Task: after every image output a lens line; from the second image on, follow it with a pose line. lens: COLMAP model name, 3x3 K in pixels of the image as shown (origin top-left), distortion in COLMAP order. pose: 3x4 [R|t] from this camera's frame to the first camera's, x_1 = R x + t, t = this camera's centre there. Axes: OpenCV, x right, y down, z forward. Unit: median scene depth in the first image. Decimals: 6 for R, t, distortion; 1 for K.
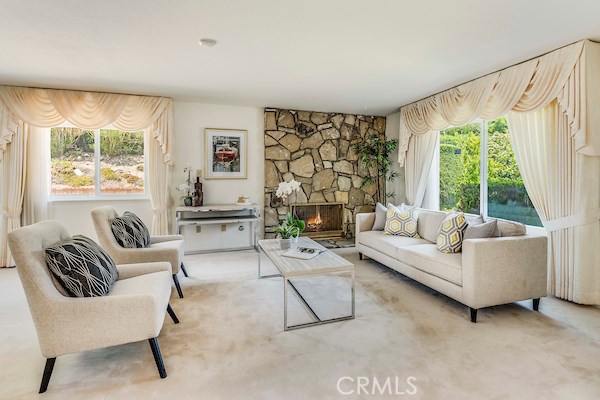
lens RADIAL K [[288.7, 0, 302.1], [0, 288.7, 176.7], [0, 0, 1]] dist [-0.000874, -0.000388]
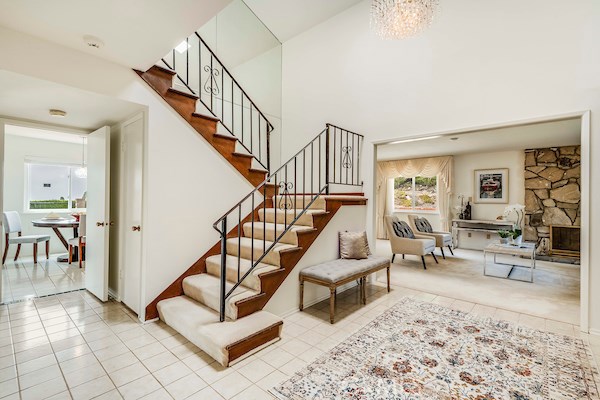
lens RADIAL K [[270.2, 0, 299.0], [0, 270.2, 196.4], [0, 0, 1]] dist [0.000410, -0.010276]
pose [[0.494123, -0.002237, -0.869389, 0.425020], [-0.013954, 0.999847, -0.010503, 0.001686], [0.869280, 0.017321, 0.494016, -0.494608]]
